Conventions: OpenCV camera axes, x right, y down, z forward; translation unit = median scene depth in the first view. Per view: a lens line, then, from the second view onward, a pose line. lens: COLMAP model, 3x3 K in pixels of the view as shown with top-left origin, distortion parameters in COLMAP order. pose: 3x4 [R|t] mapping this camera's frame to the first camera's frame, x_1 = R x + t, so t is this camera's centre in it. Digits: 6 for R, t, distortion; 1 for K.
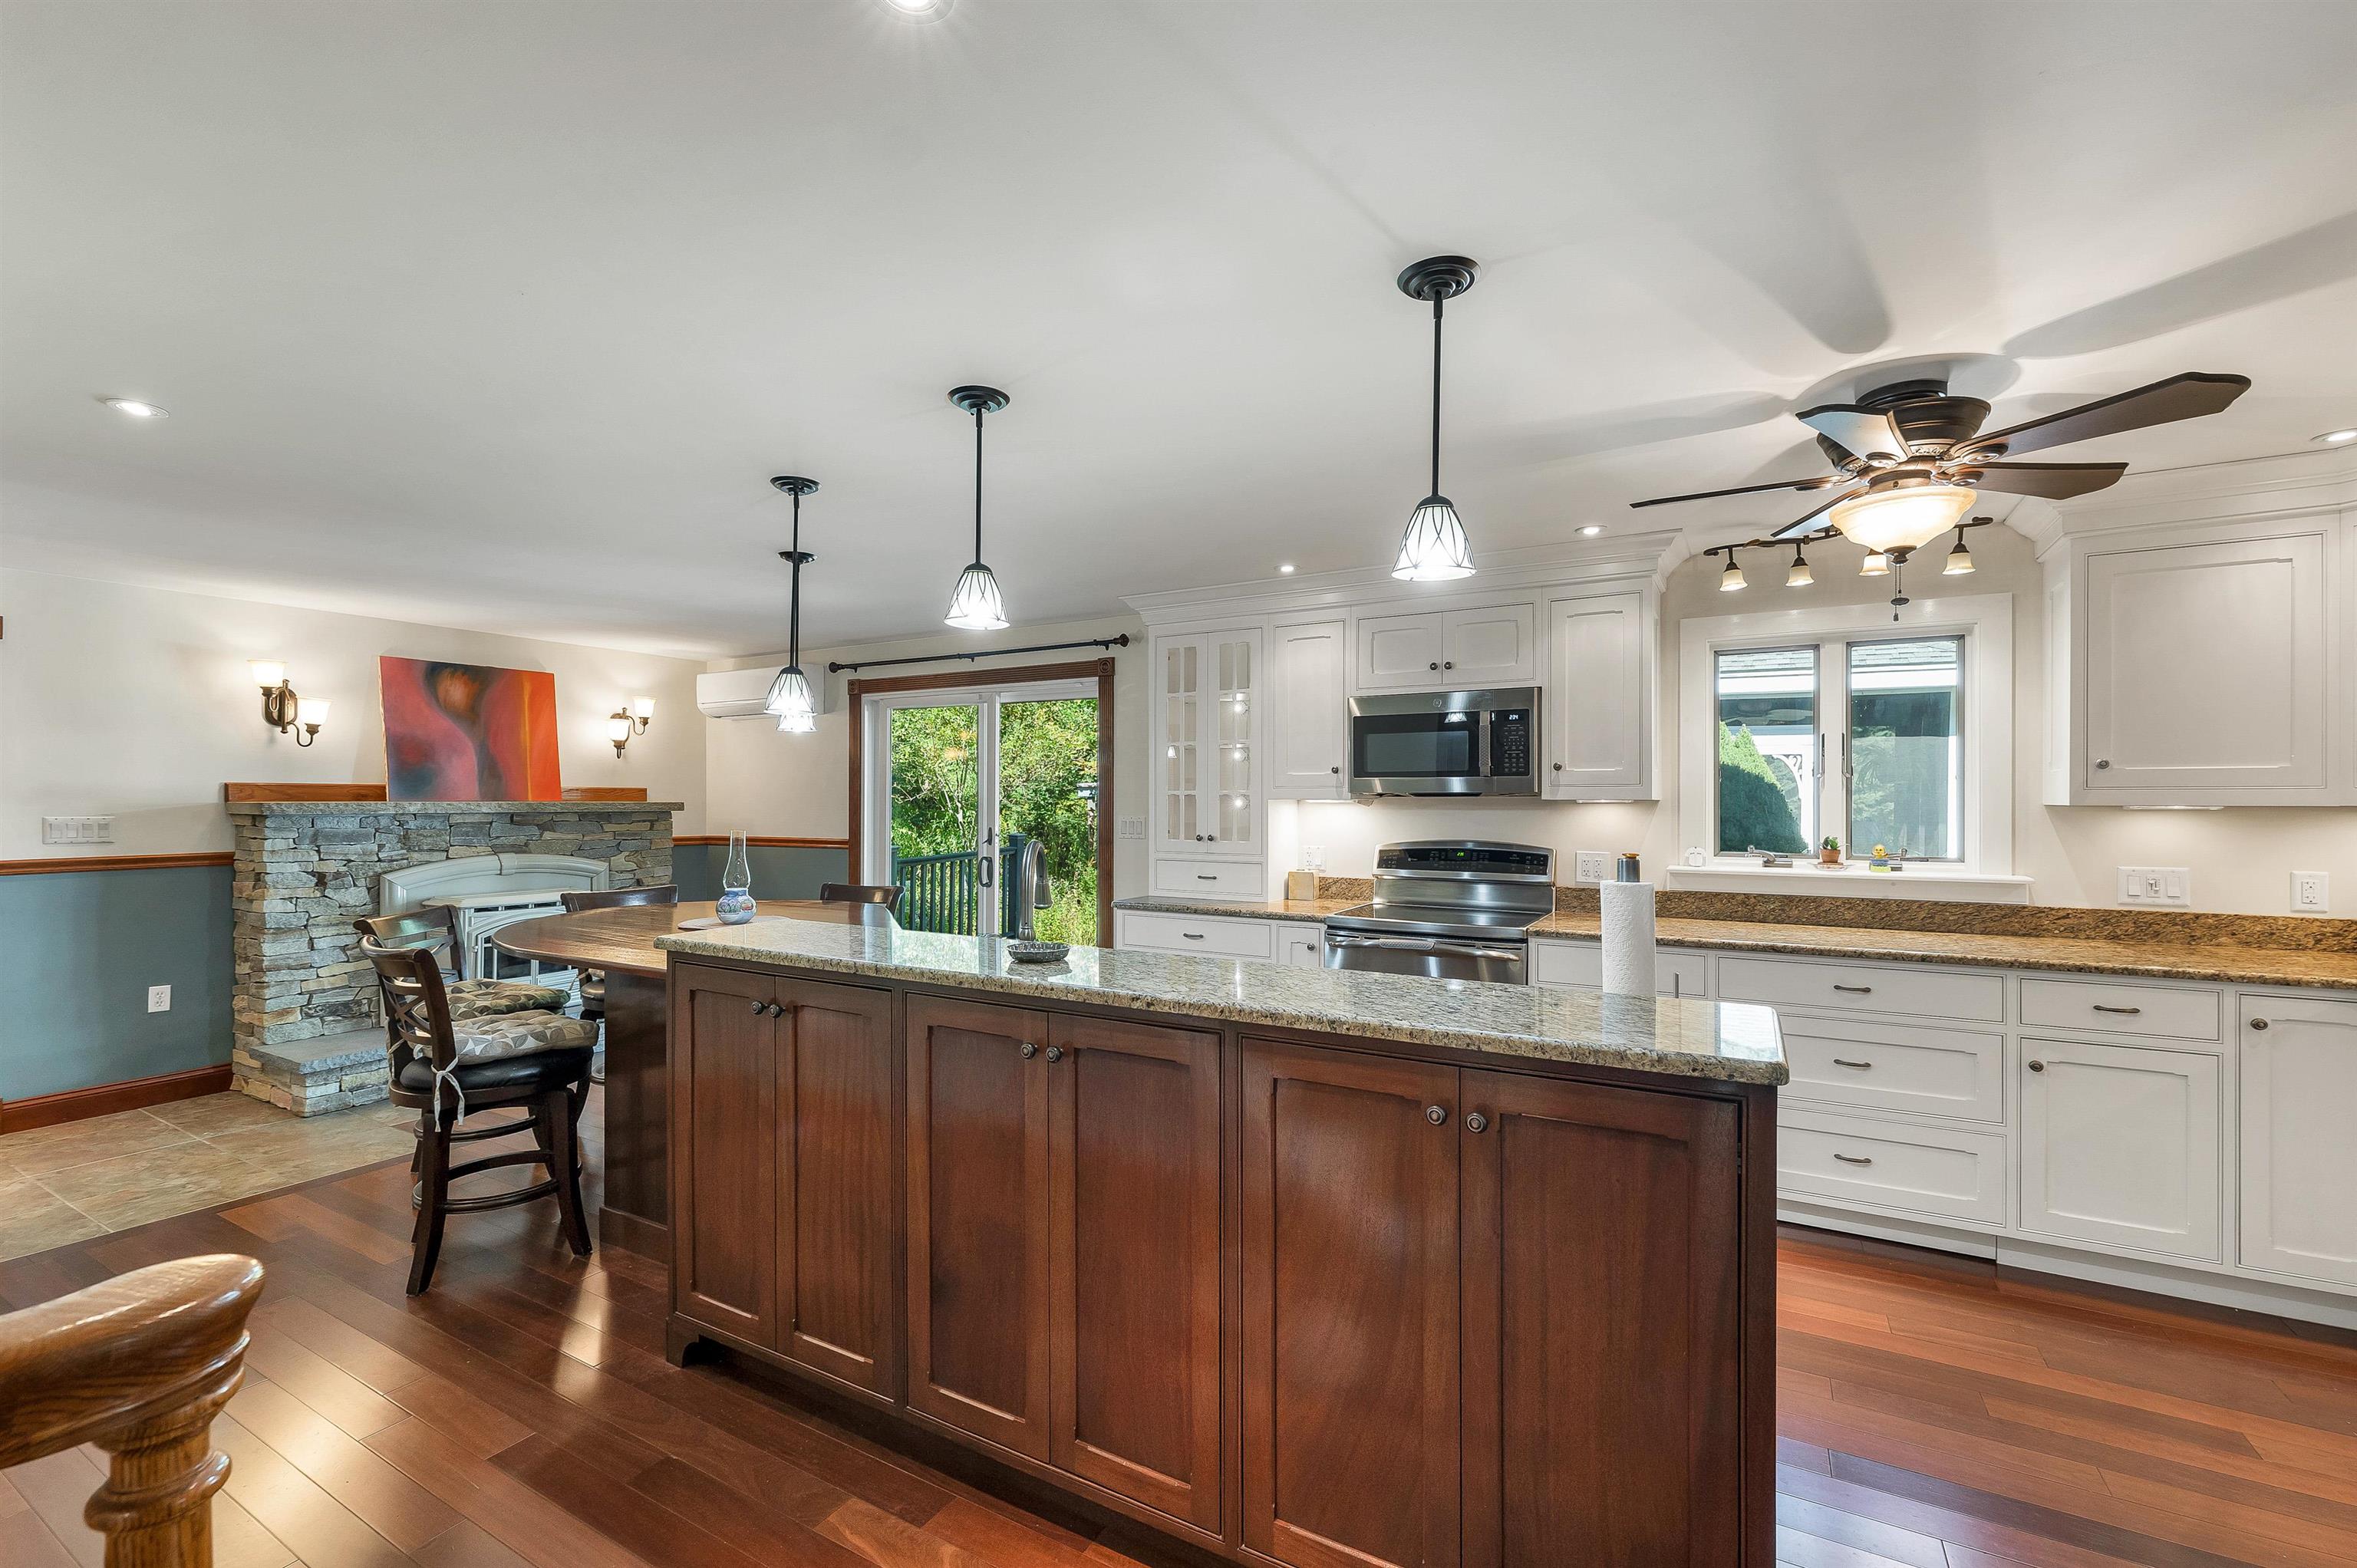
lens RADIAL K [[984.2, 0, 1182.5], [0, 984.2, 801.2], [0, 0, 1]] dist [0.008192, -0.000121]
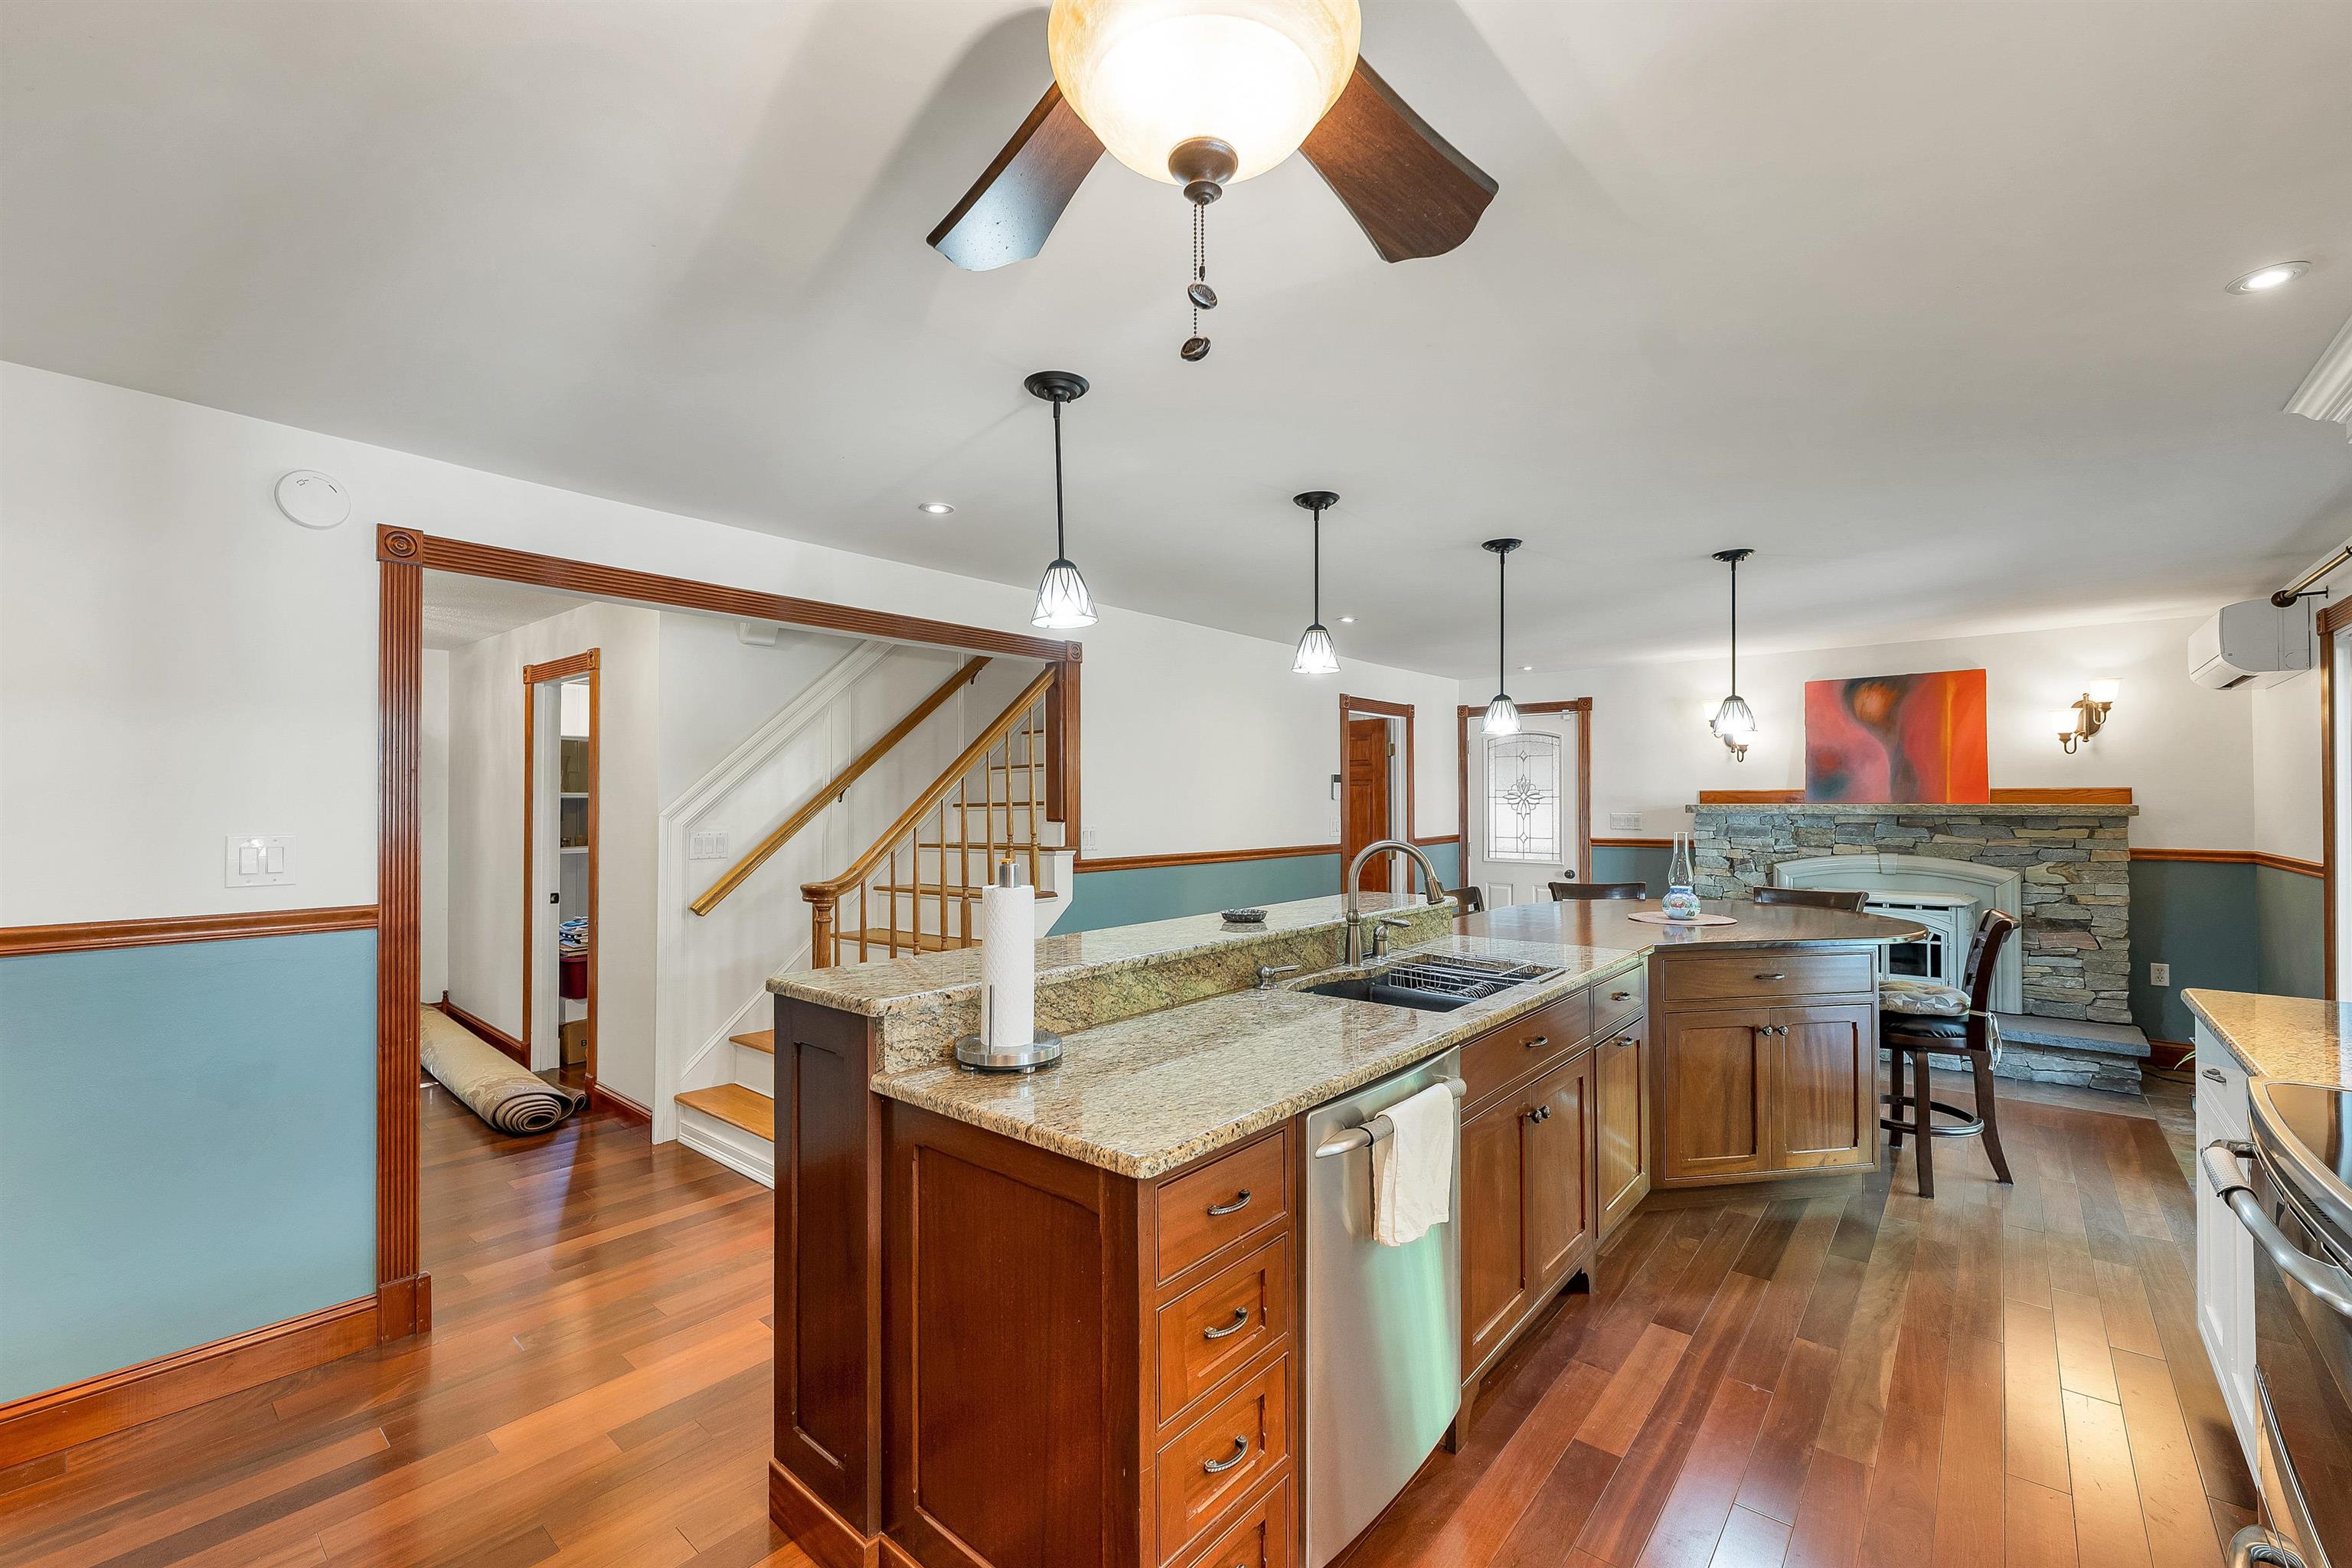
lens RADIAL K [[989.8, 0, 1191.1], [0, 989.8, 789.9], [0, 0, 1]] dist [-0.002907, 0.000756]
pose [[-0.185082, -0.011127, -0.982660, 0.545647], [0.001086, 0.999933, -0.011527, -0.003530], [0.982722, -0.003200, -0.185058, 0.537853]]
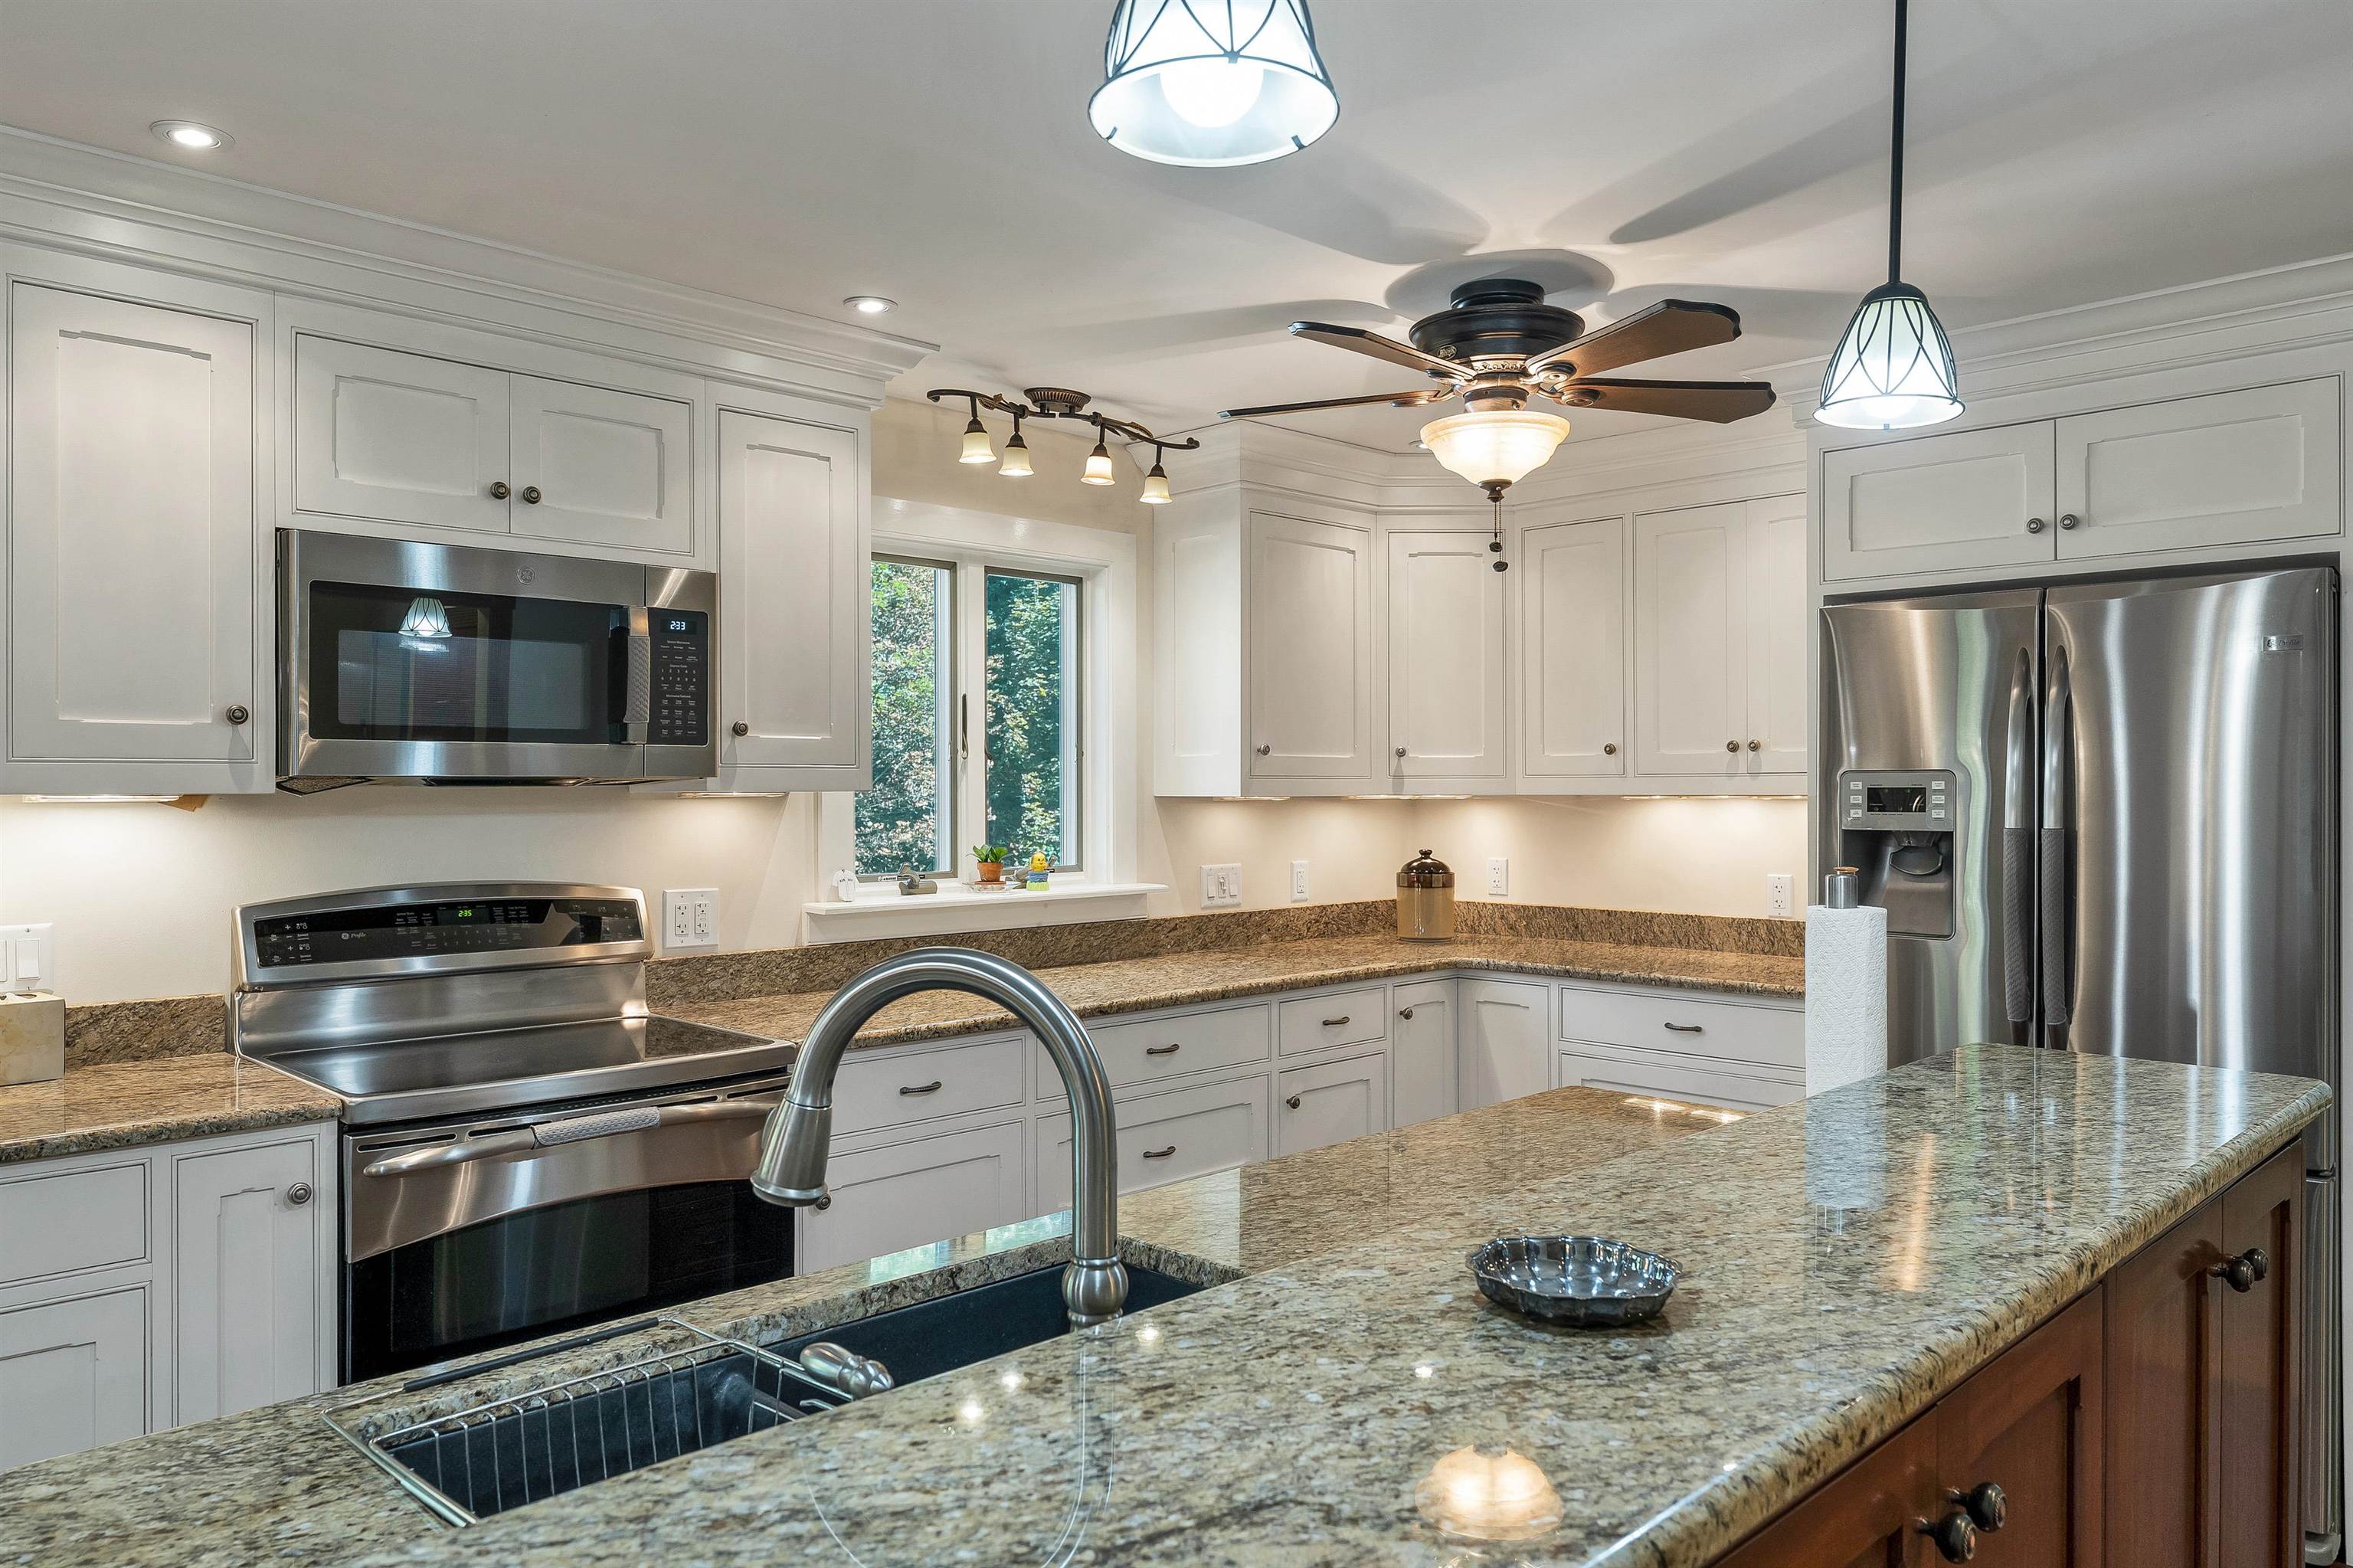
lens RADIAL K [[1607.0, 0, 1179.8], [0, 1607.0, 796.7], [0, 0, 1]] dist [0.017651, -0.002500]
pose [[0.274813, -0.006626, 0.961475, -0.307592], [0.003524, 0.999976, 0.005884, -0.002807], [-0.961491, 0.001771, 0.274830, 0.440281]]
